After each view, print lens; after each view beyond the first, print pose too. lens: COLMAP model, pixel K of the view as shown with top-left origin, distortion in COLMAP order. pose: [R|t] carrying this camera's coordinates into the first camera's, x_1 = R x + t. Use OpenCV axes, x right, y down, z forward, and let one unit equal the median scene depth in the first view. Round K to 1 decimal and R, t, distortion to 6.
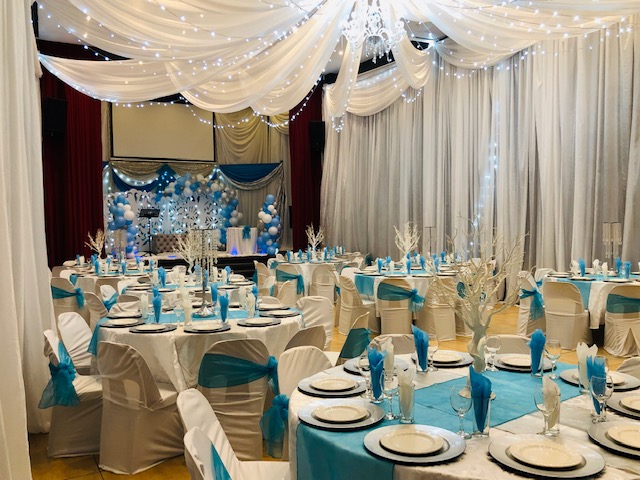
lens RADIAL K [[574.9, 0, 321.8], [0, 574.9, 242.2], [0, 0, 1]] dist [0.064995, -0.077702]
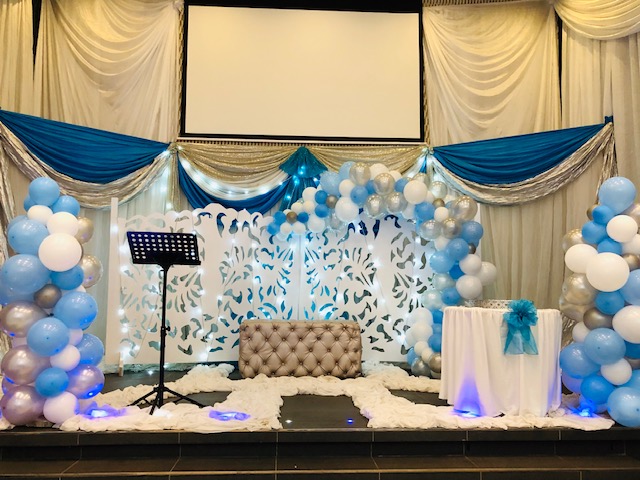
lens RADIAL K [[574.9, 0, 321.1], [0, 574.9, 239.4], [0, 0, 1]] dist [0.064995, -0.077702]
pose [[0.917175, -0.024019, -0.397761, -0.097198], [-0.029357, 0.991396, -0.127558, -0.018024], [0.397403, 0.128671, 0.908579, 0.653510]]
